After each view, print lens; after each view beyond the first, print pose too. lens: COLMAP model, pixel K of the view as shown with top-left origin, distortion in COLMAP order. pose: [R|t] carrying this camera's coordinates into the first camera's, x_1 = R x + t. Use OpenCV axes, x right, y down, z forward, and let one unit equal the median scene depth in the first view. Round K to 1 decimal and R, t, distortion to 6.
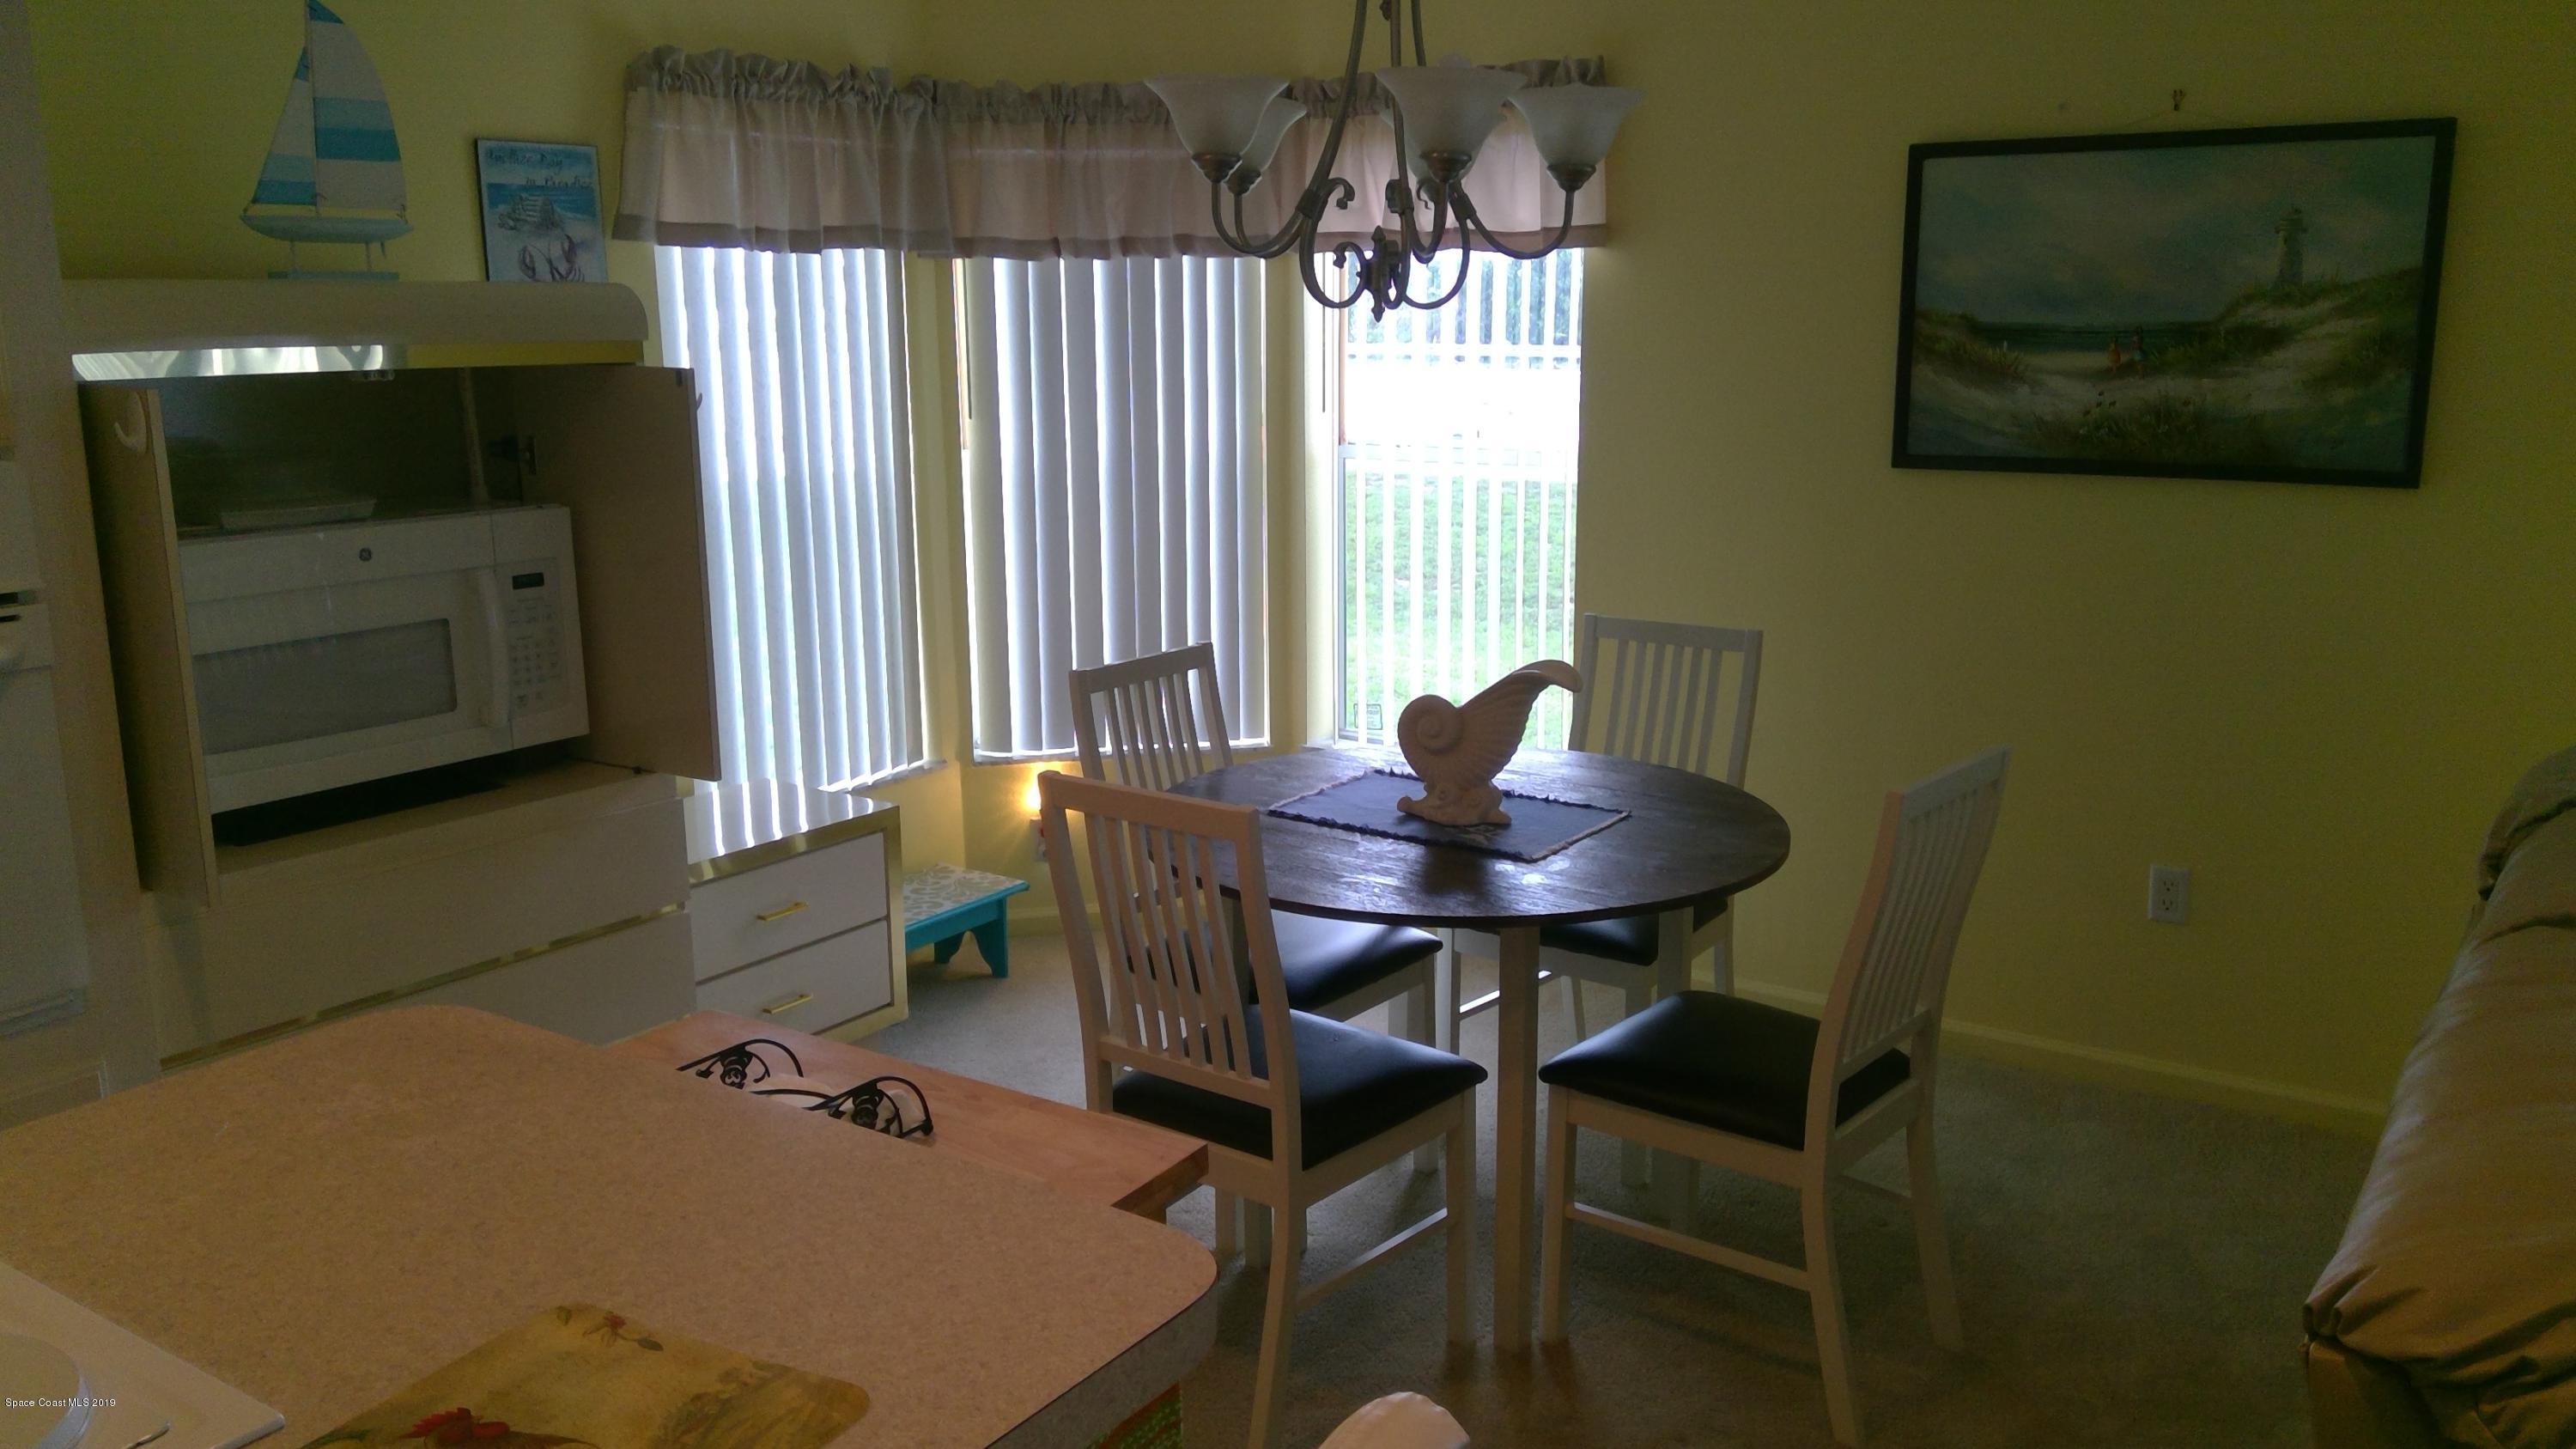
lens RADIAL K [[2005.7, 0, 1273.5], [0, 2005.7, 715.8], [0, 0, 1]] dist [0.126824, -0.202418]
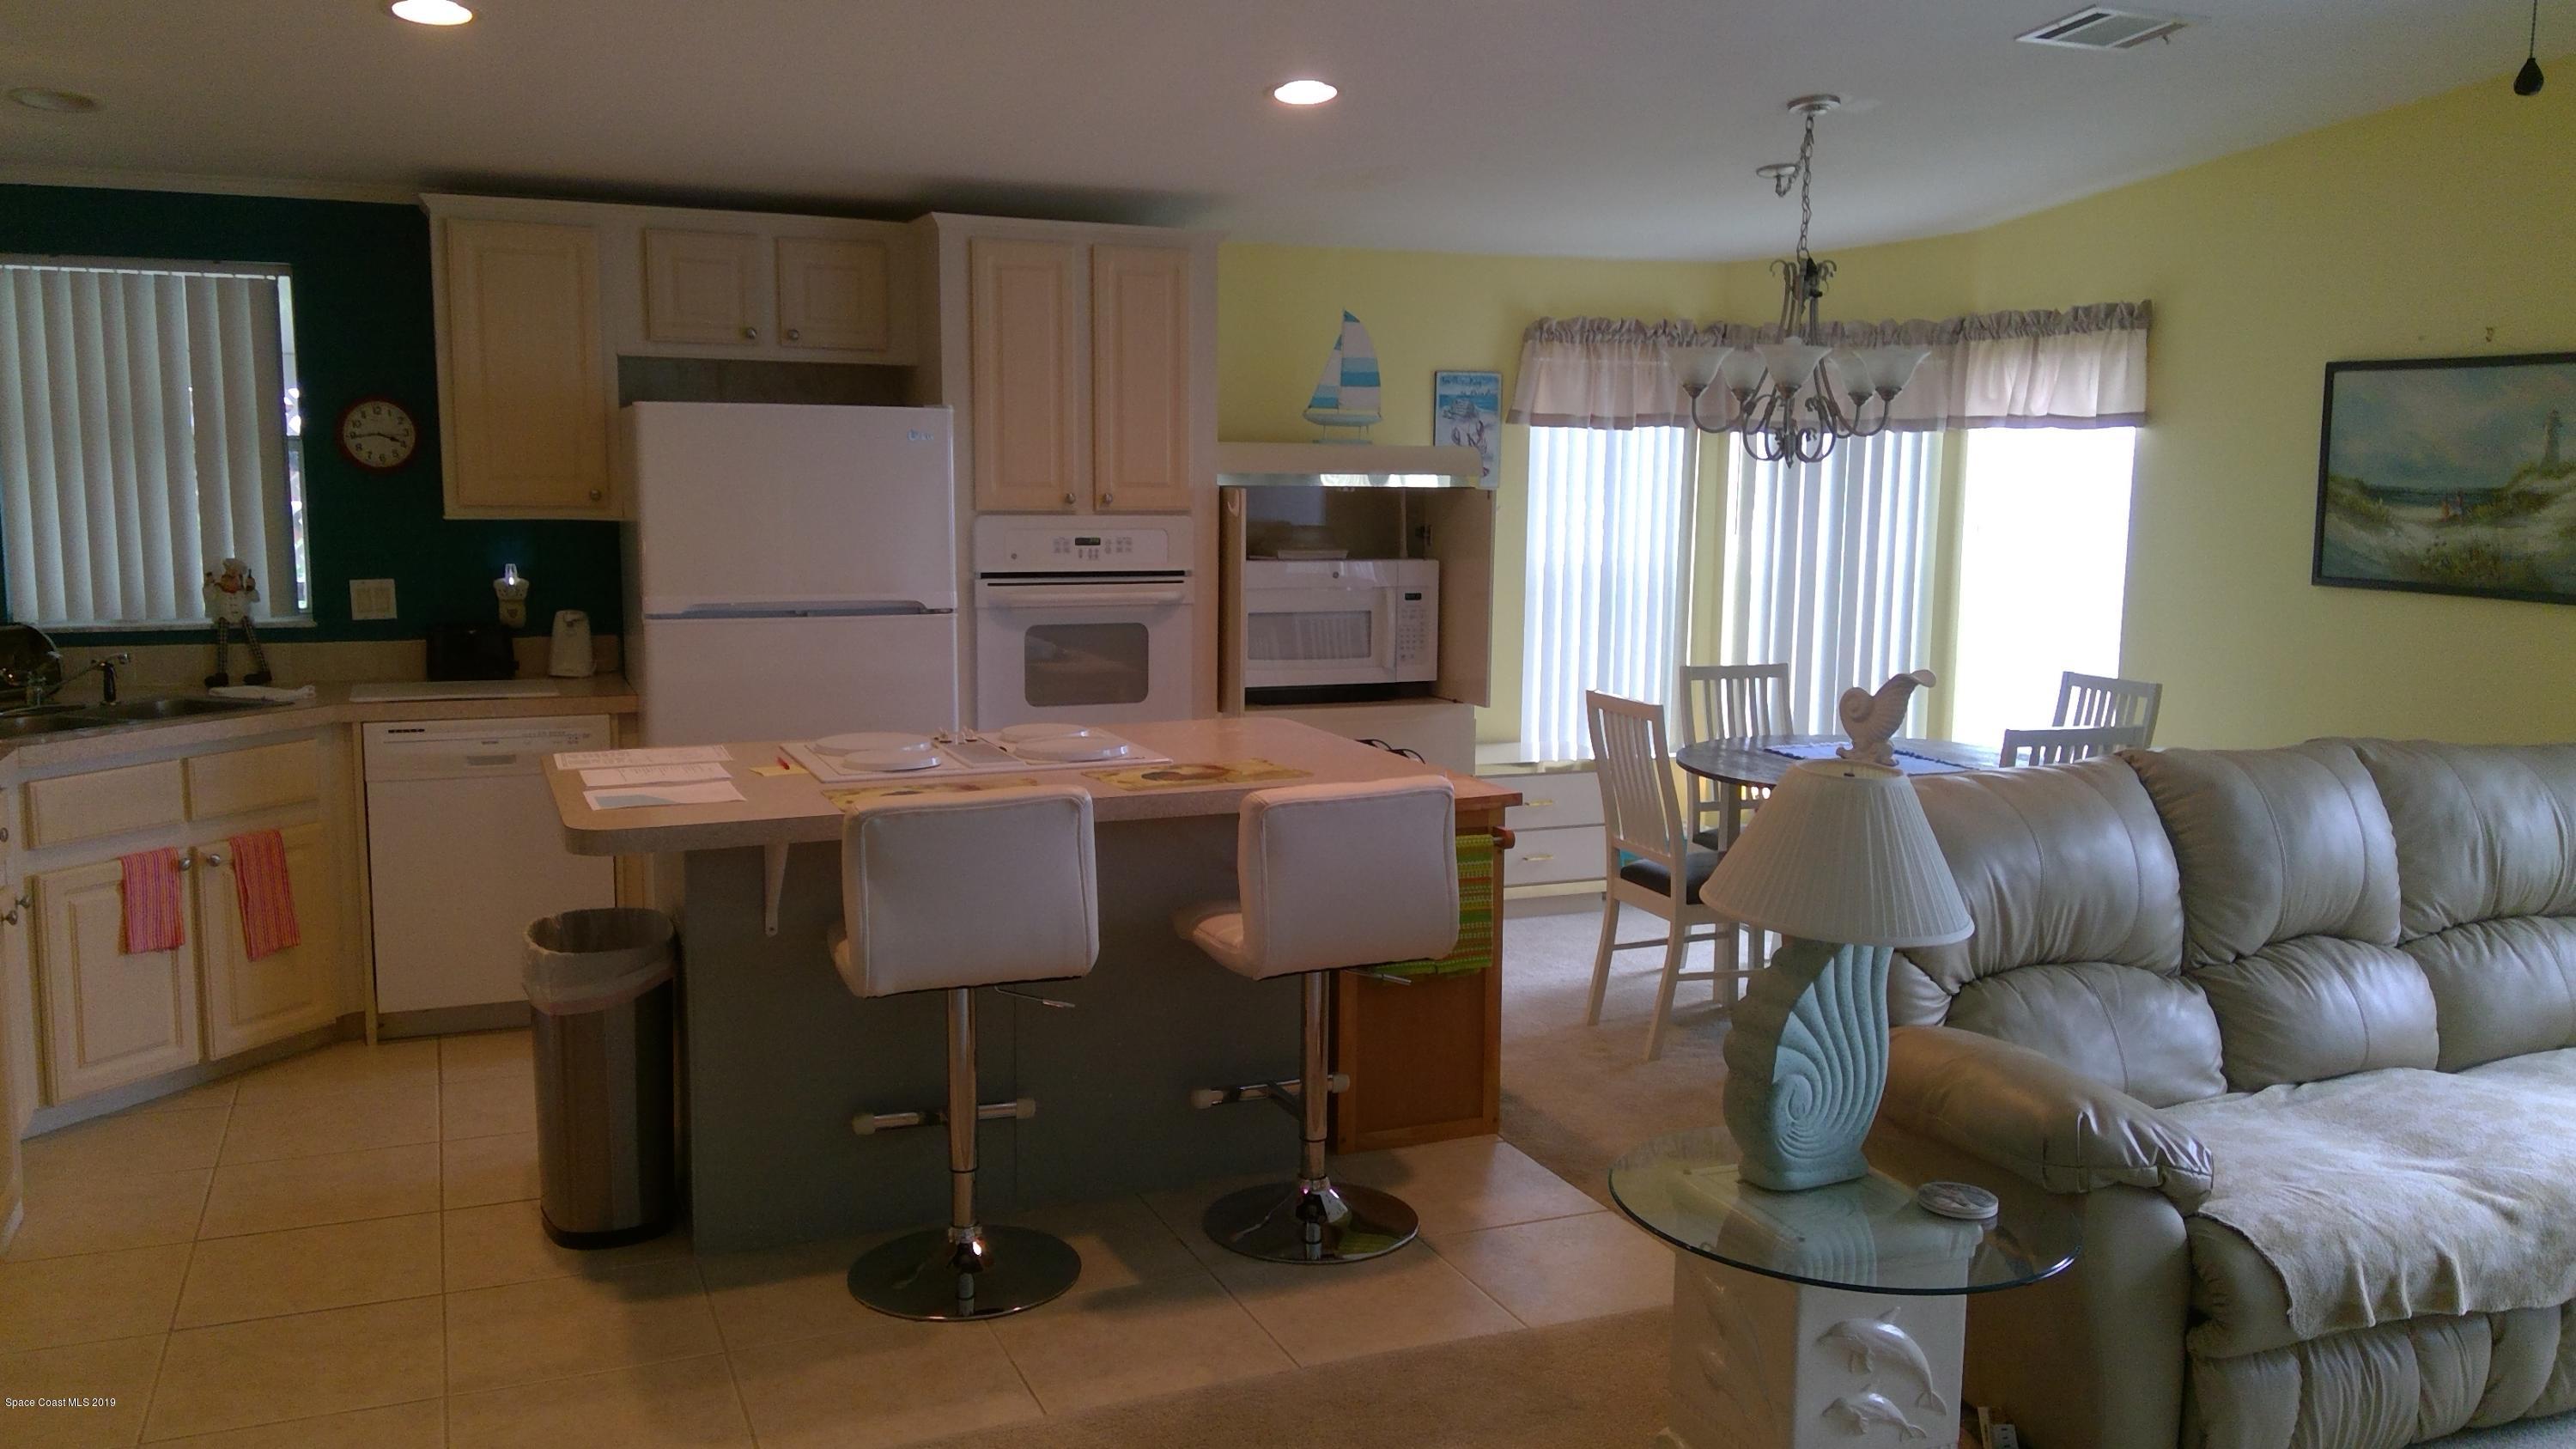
lens RADIAL K [[2019.5, 0, 1288.0], [0, 2019.5, 724.5], [0, 0, 1]] dist [0.133332, -0.222886]
pose [[0.838199, 0.088933, -0.538065, 0.517805], [-0.129429, 0.990866, -0.037852, 0.127047], [0.529784, 0.101369, 0.842053, -0.604464]]
